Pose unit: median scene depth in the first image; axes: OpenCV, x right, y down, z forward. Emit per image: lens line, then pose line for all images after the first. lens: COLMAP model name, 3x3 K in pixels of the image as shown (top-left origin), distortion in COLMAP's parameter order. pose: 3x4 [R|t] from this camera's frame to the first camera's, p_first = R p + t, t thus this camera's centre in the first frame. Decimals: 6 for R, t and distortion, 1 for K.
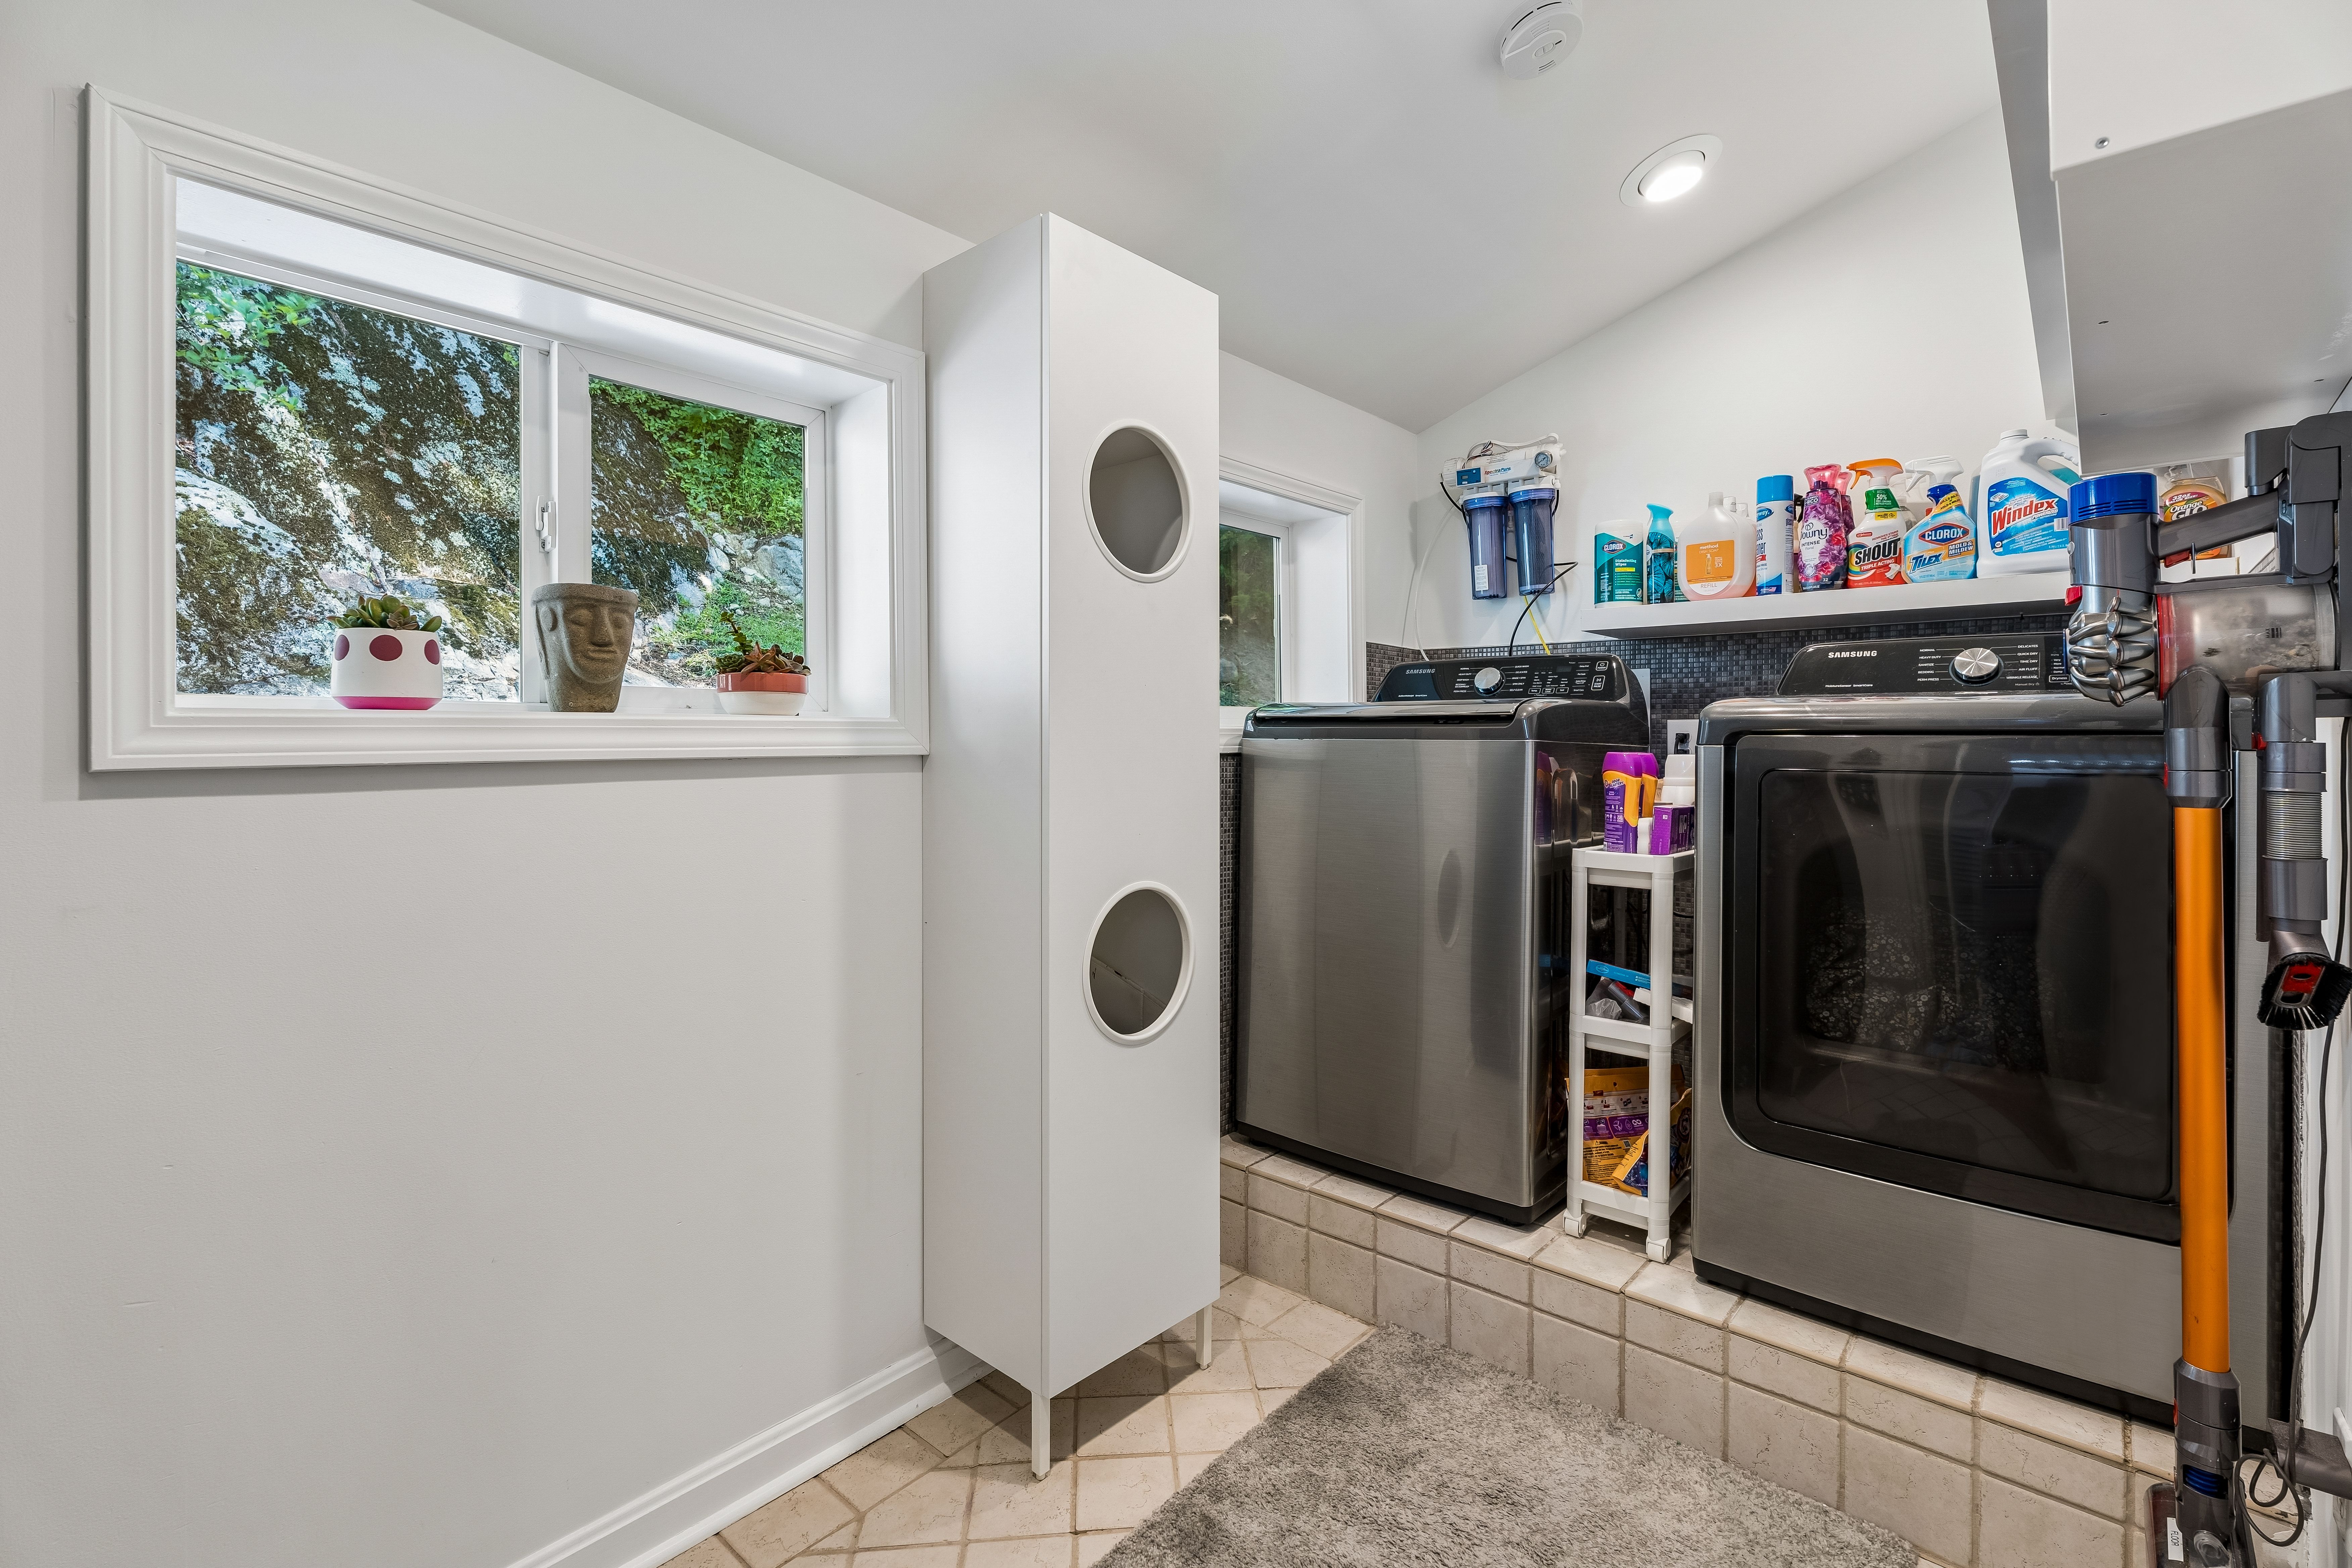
lens RADIAL K [[1068.1, 0, 1193.4], [0, 1068.1, 735.0], [0, 0, 1]] dist [0.002093, -0.001525]
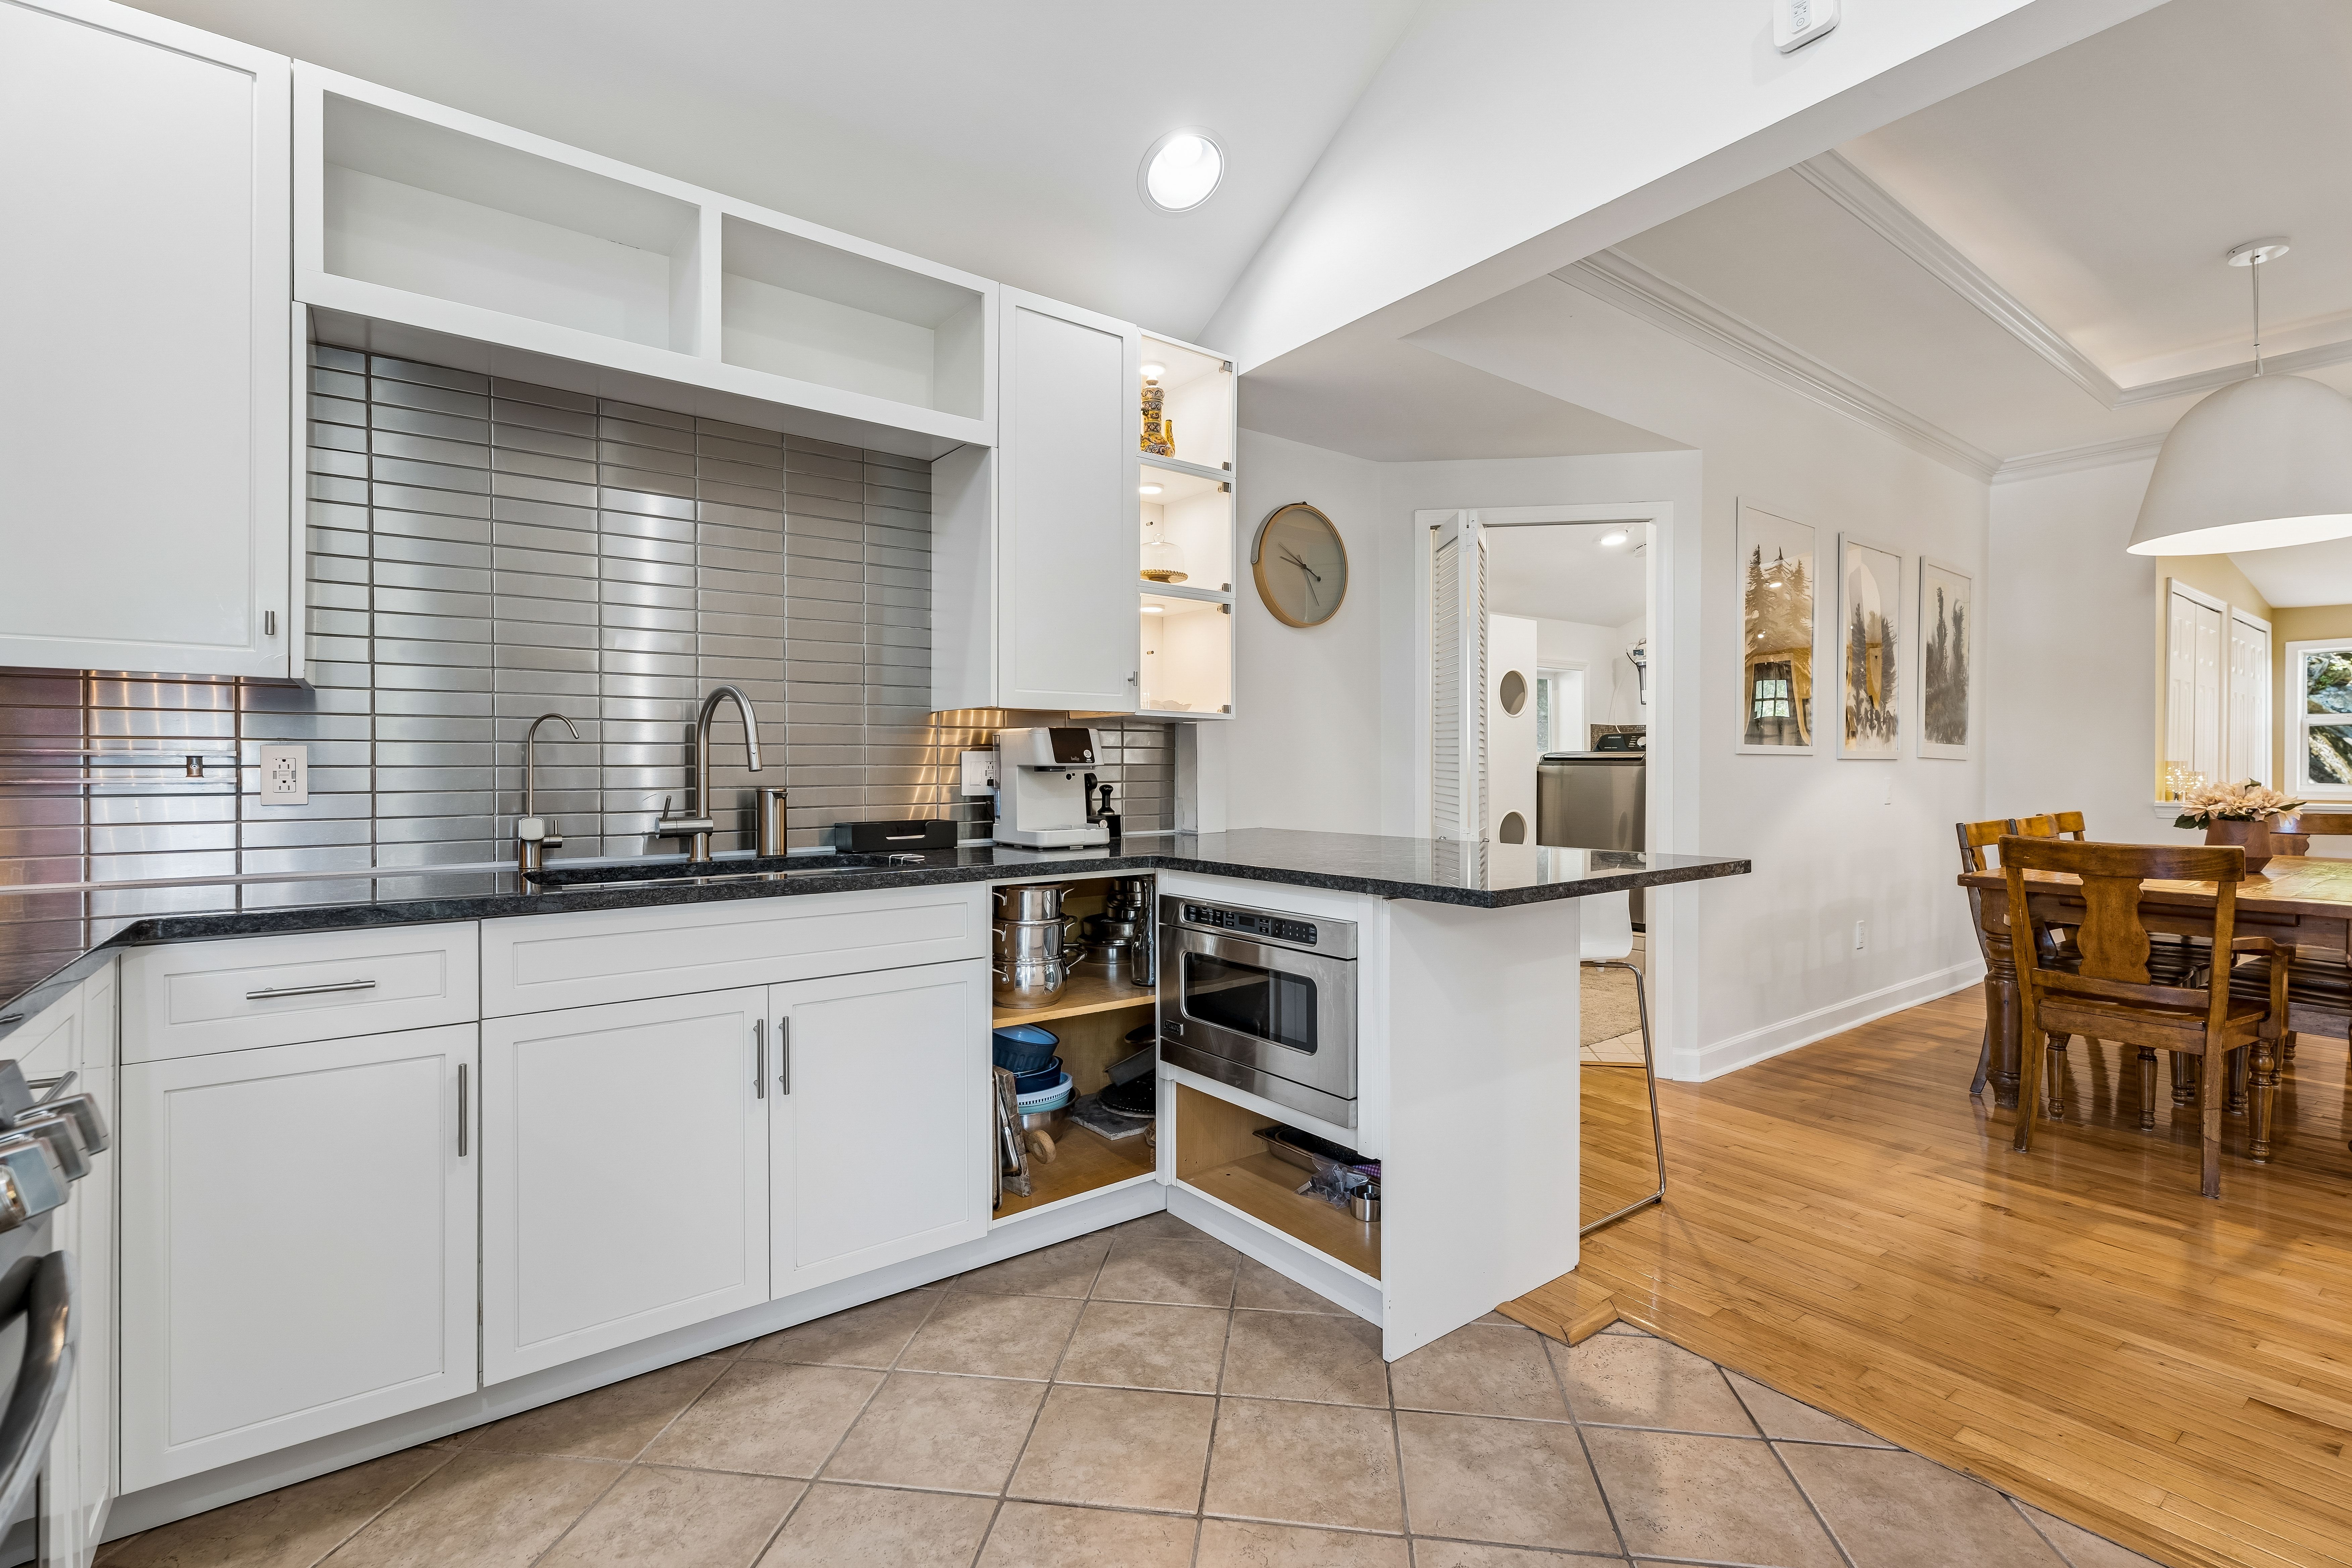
lens RADIAL K [[1068.1, 0, 1176.7], [0, 1068.1, 771.9], [0, 0, 1]] dist [0.002093, -0.001525]
pose [[0.976197, 0.006579, -0.216788, -0.207380], [-0.005892, 0.999975, 0.003817, 0.011149], [0.216808, -0.002449, 0.976211, -1.435643]]
